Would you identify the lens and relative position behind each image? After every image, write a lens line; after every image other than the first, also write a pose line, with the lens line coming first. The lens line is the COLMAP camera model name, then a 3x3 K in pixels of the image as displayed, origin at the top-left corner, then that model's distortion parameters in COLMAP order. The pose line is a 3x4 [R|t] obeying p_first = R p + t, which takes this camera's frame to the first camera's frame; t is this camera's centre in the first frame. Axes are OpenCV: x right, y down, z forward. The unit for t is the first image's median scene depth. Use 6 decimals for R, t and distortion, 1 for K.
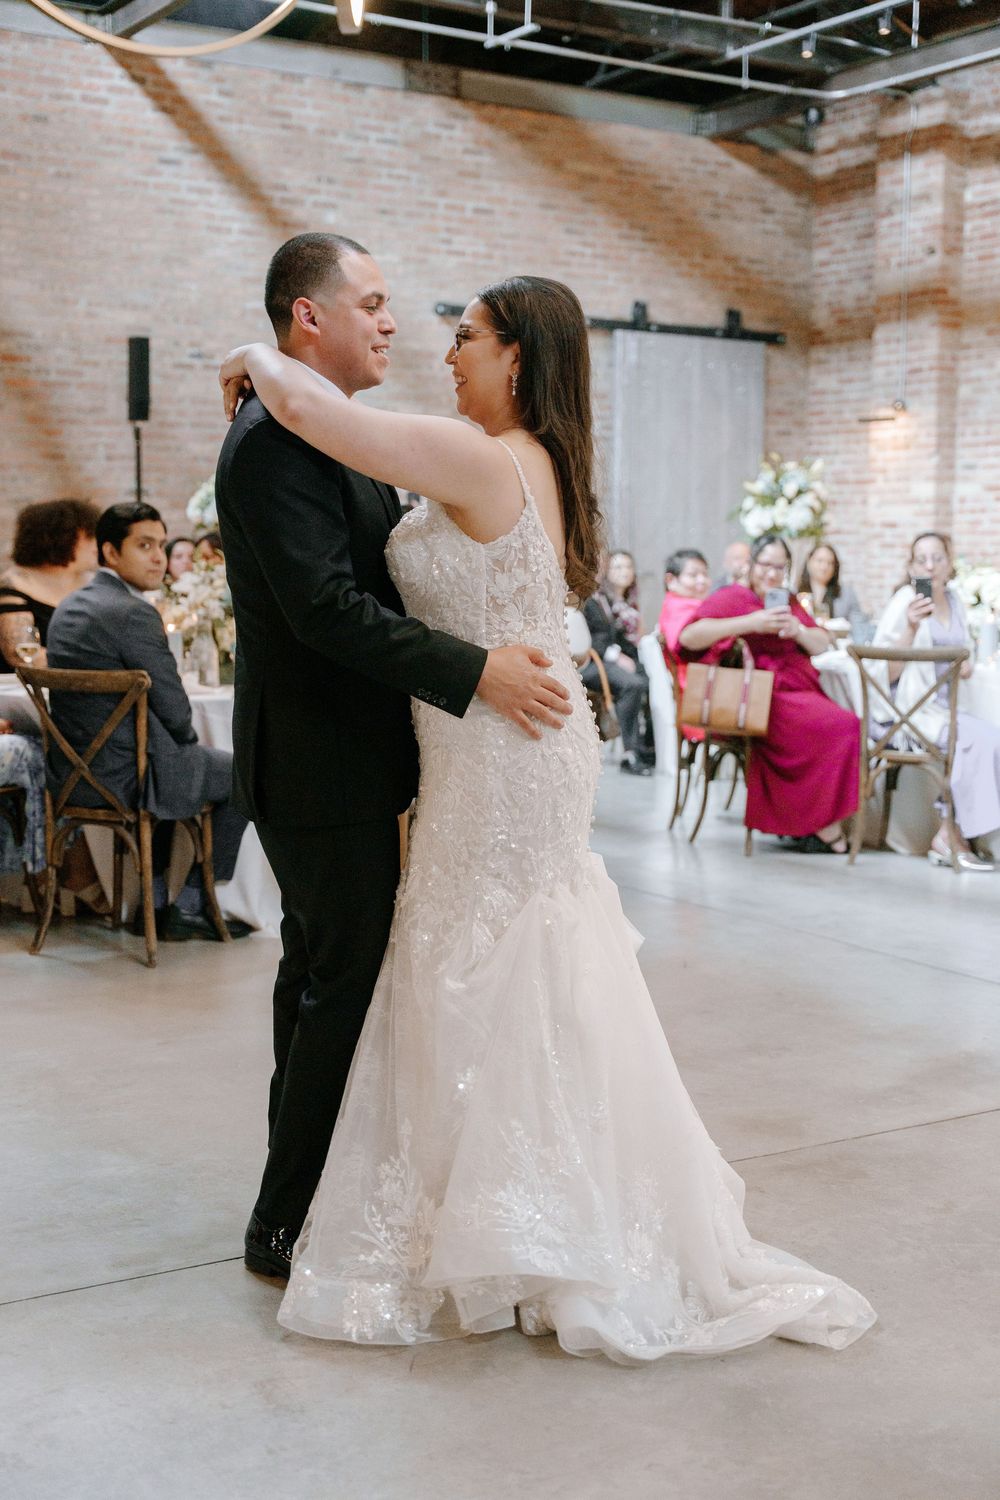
lens RADIAL K [[1954.0, 0, 500.0], [0, 1954.0, 750.0], [0, 0, 1]] dist [0.020296, 0.033036]
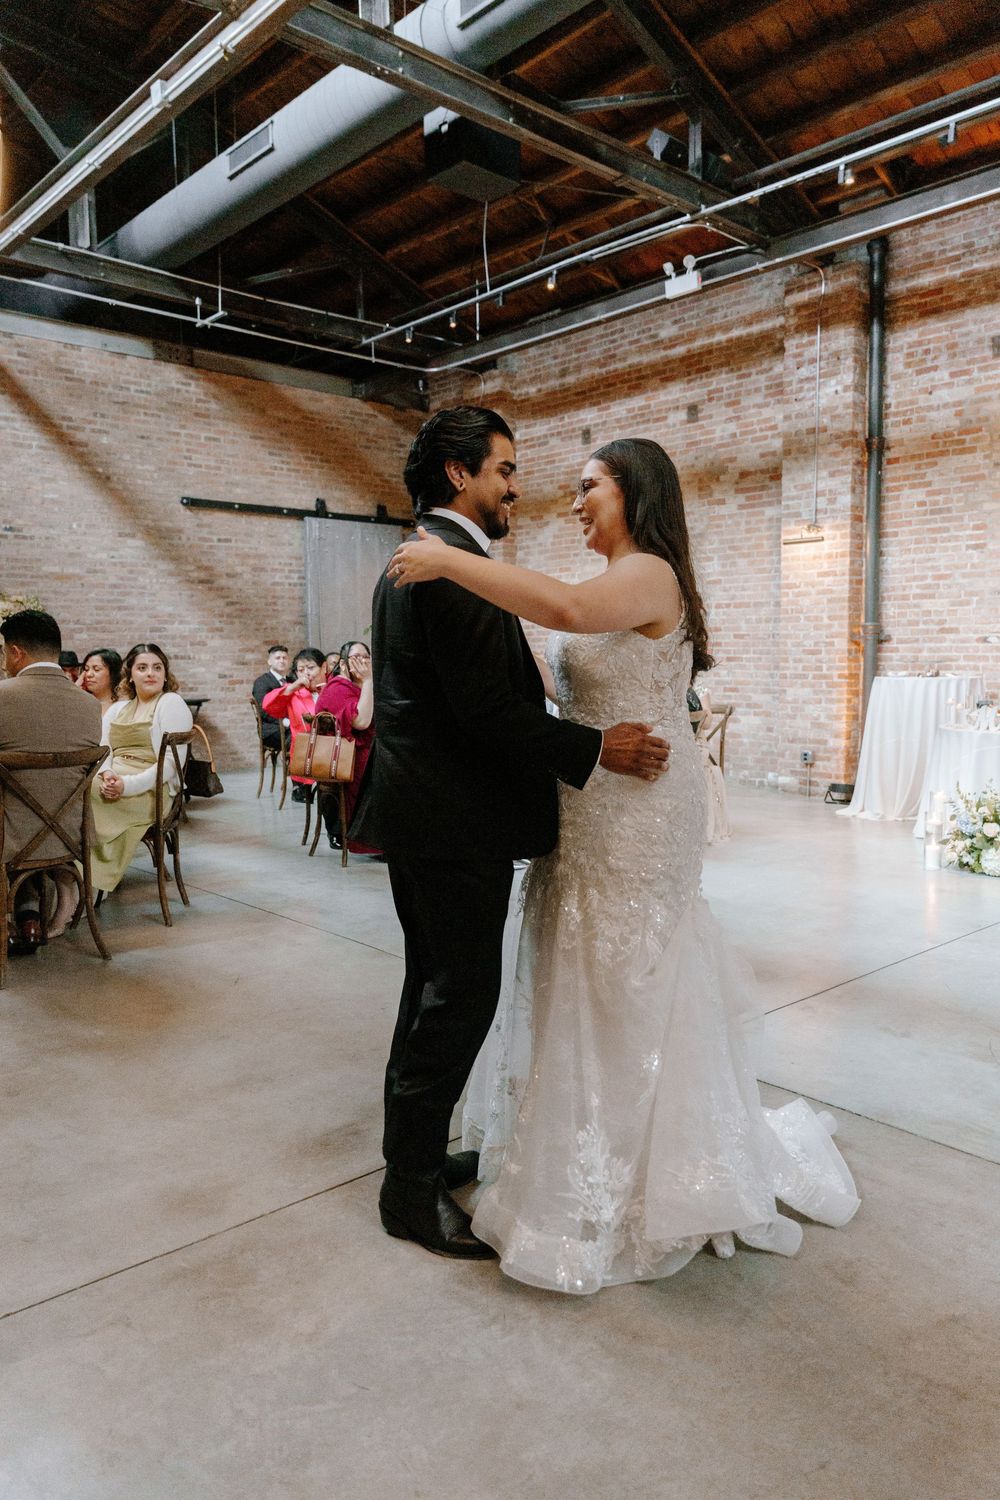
lens RADIAL K [[1069.5, 0, 500.0], [0, 1069.5, 750.0], [0, 0, 1]] dist [0.001523, -0.002538]
pose [[0.984710, -0.032286, 0.171183, 0.063918], [0.034617, 0.999344, -0.010650, -0.010853], [-0.170727, 0.016413, 0.985182, 0.126620]]
